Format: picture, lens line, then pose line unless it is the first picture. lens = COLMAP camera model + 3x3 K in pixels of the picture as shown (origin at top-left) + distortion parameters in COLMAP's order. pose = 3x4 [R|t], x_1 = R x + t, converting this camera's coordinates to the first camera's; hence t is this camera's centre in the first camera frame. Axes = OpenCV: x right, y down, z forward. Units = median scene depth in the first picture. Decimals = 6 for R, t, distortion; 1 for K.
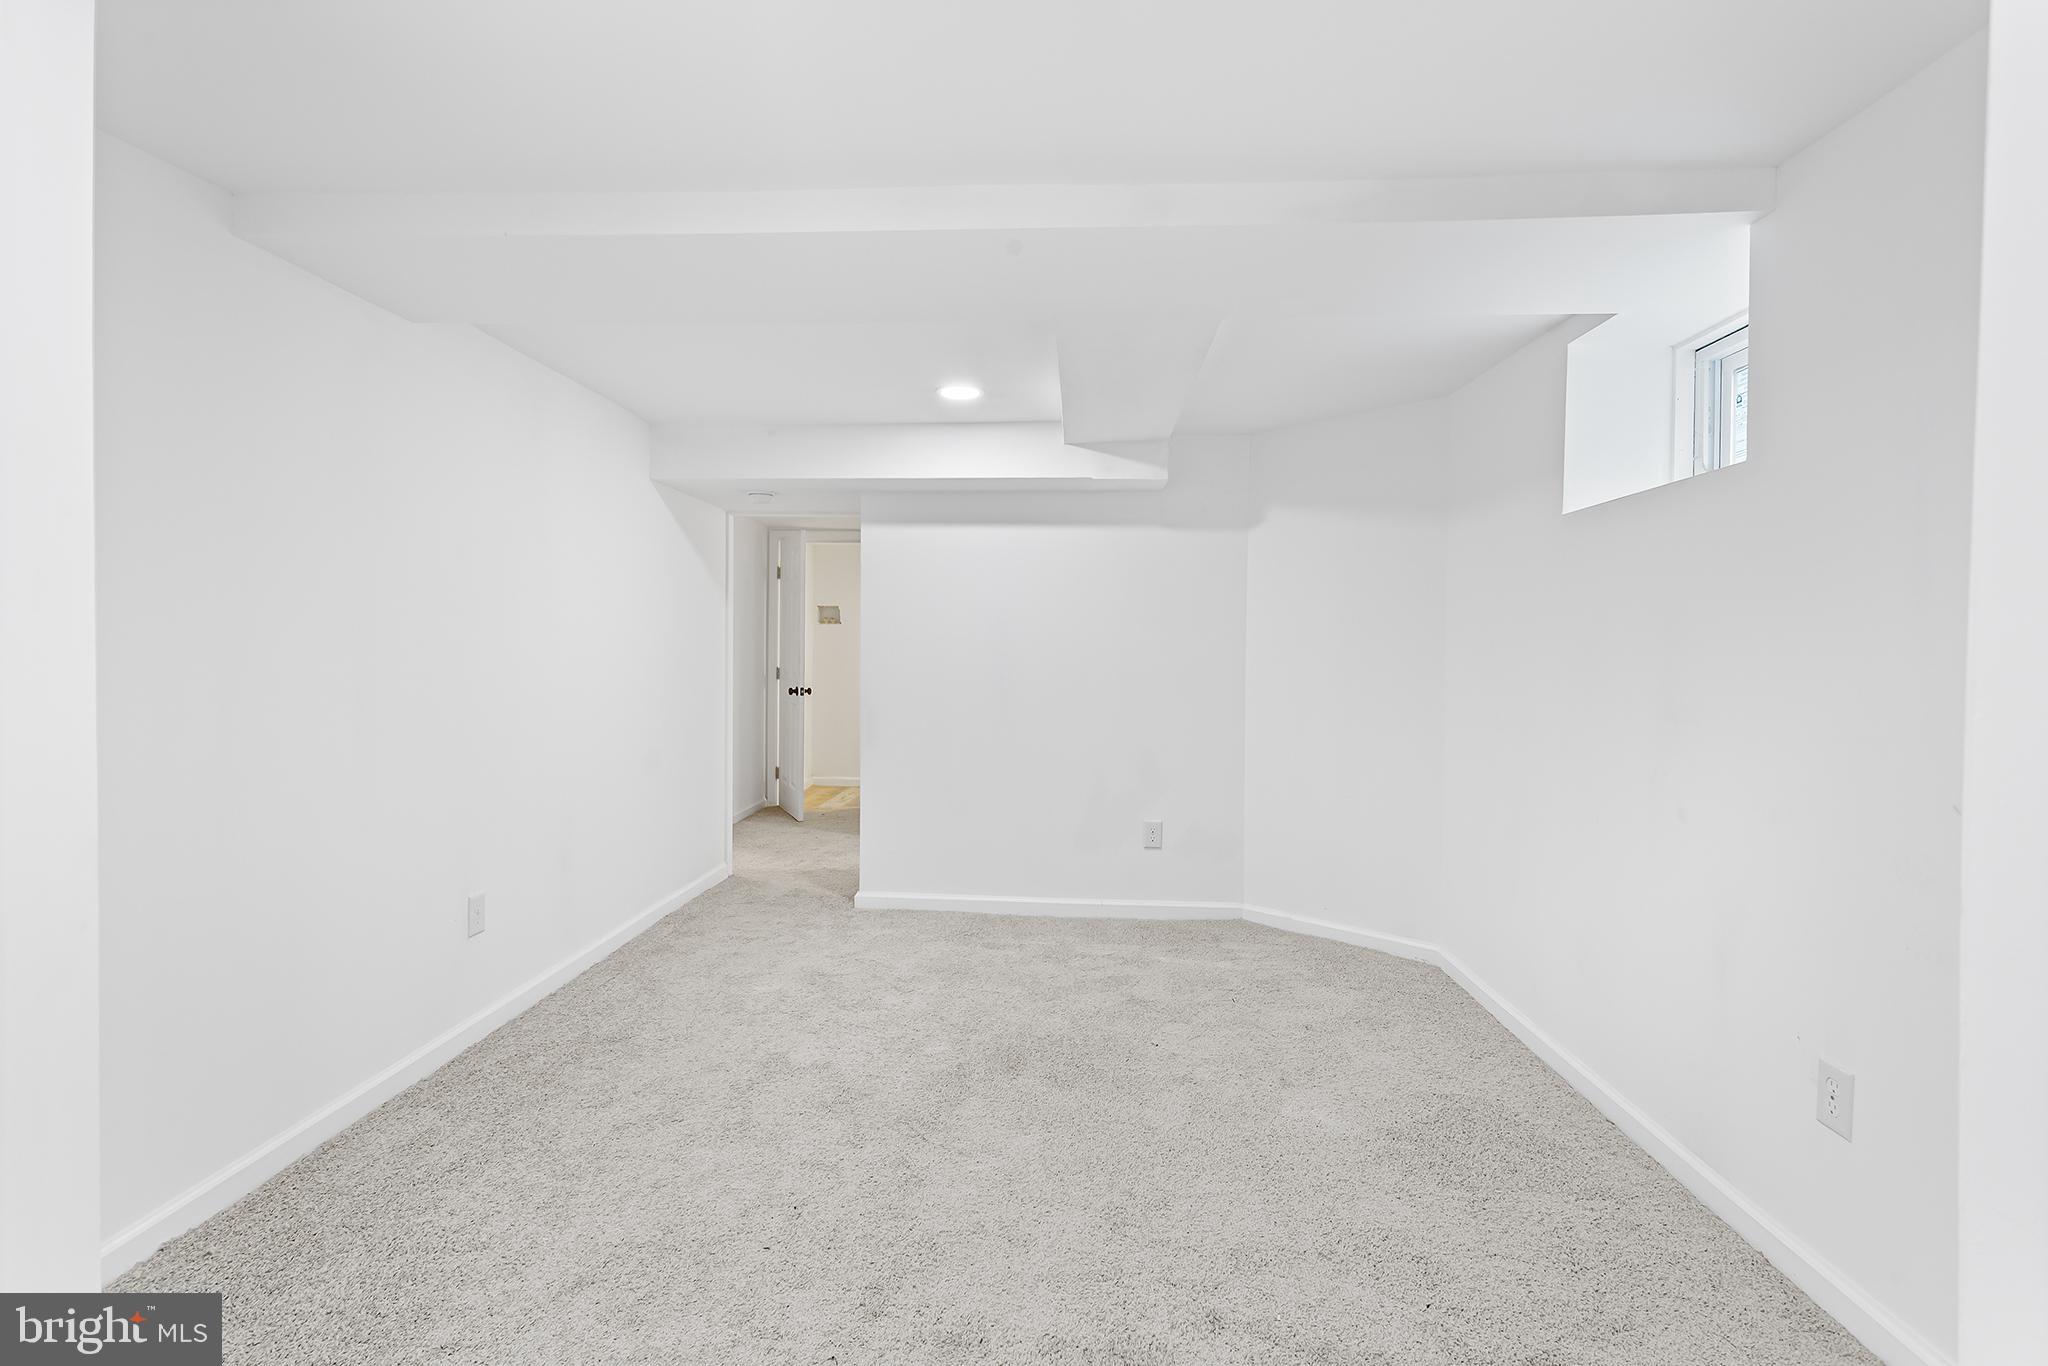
lens RADIAL K [[968.8, 0, 1022.5], [0, 968.8, 674.7], [0, 0, 1]] dist [-0.000451, 0.003925]
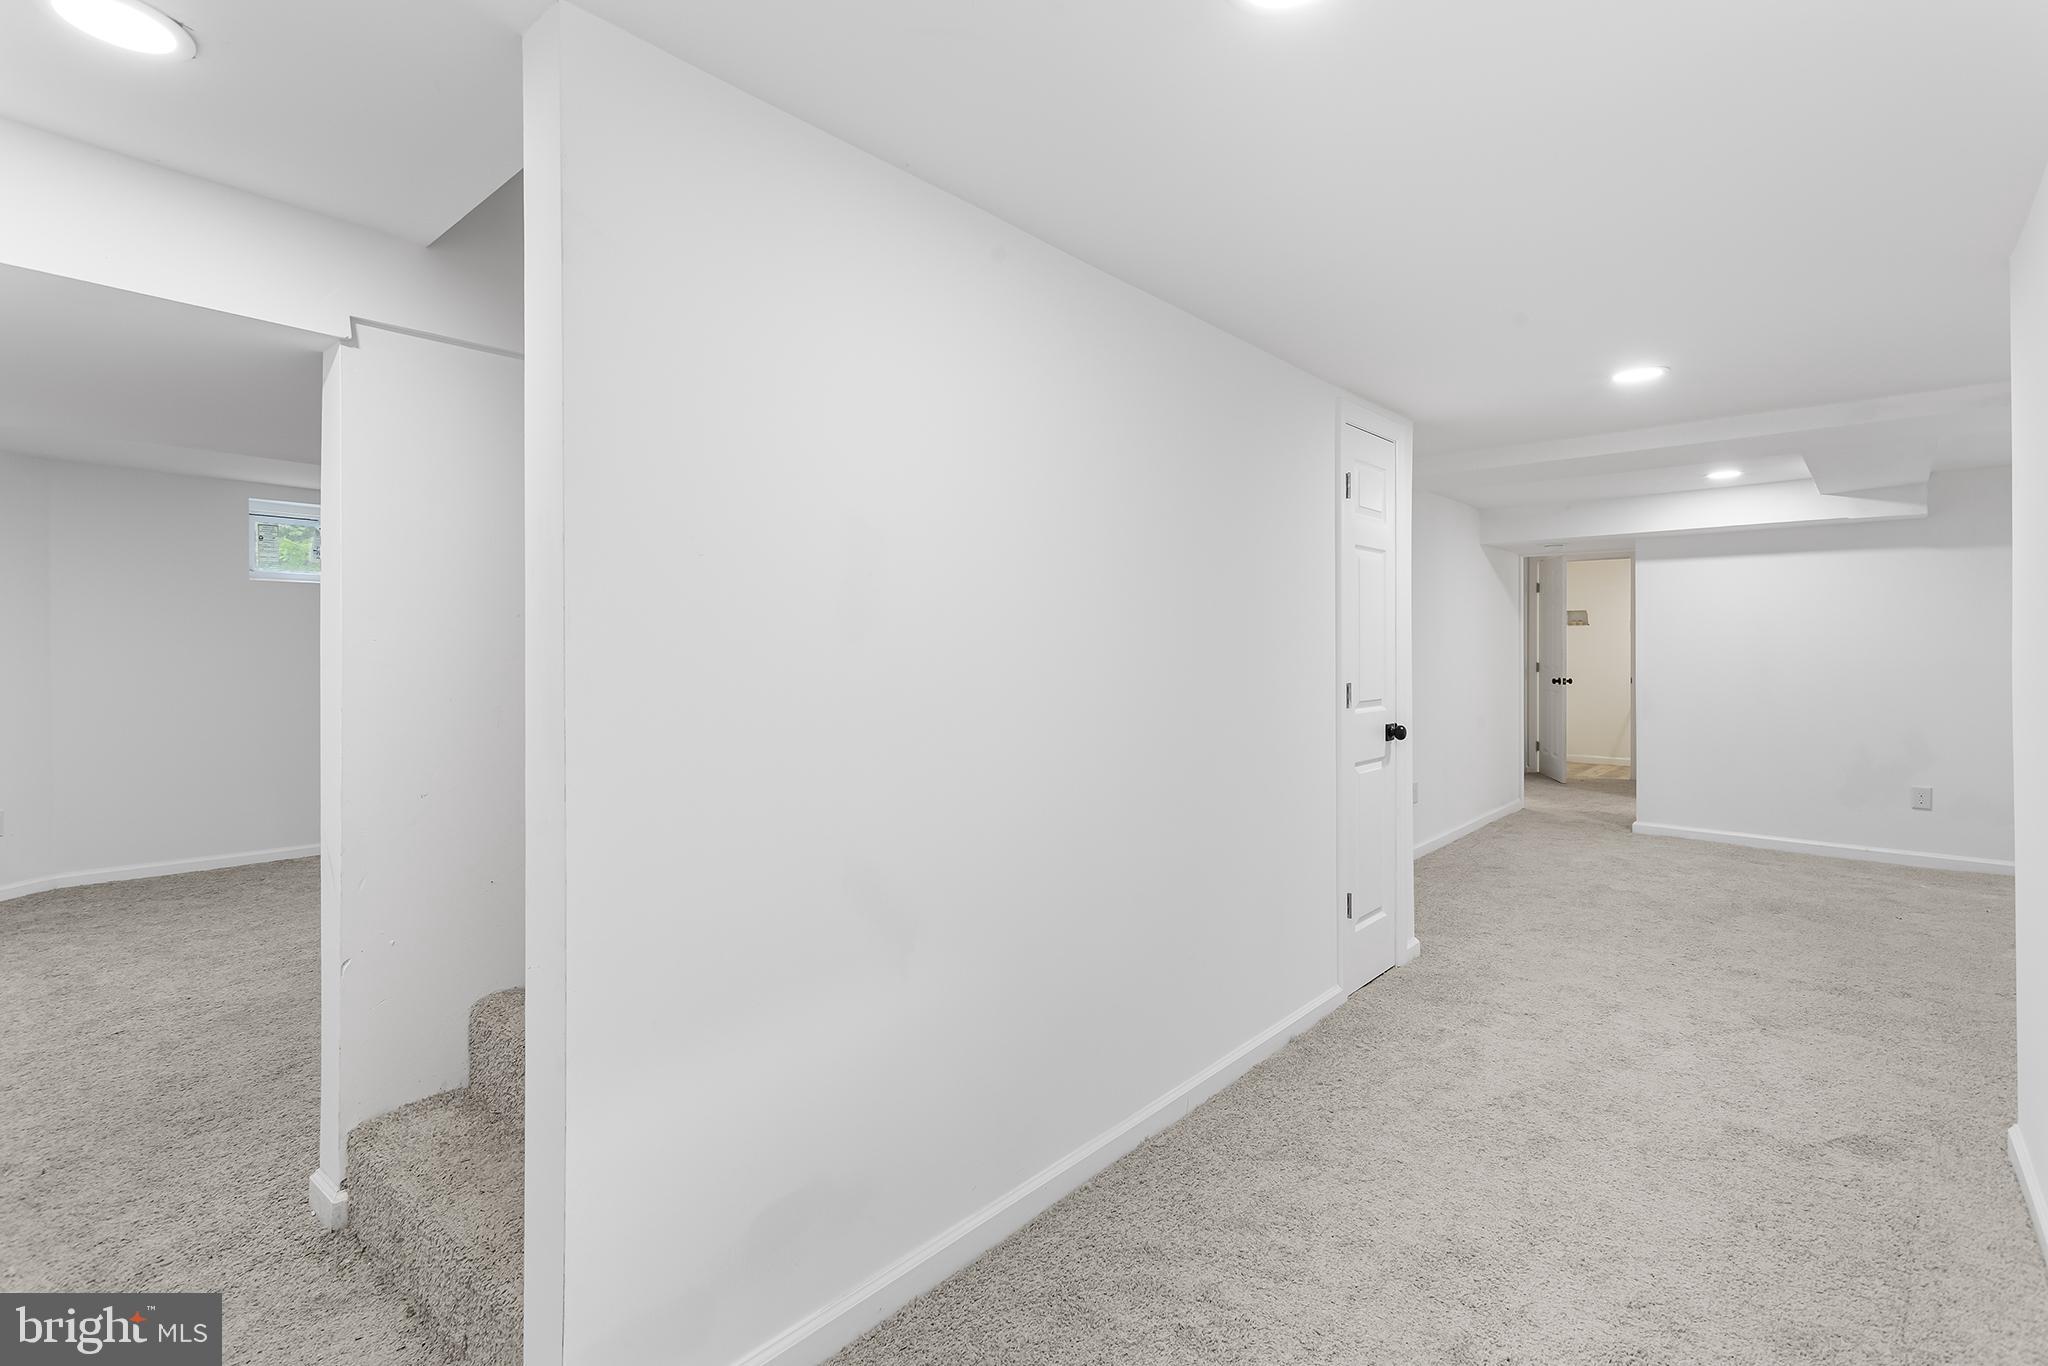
lens RADIAL K [[968.8, 0, 1007.3], [0, 968.8, 649.8], [0, 0, 1]] dist [-0.000451, 0.003925]
pose [[0.774762, -0.010912, -0.632159, 0.016886], [-0.002217, 0.999798, -0.019974, 0.004103], [0.632250, 0.016877, 0.774581, -0.689017]]
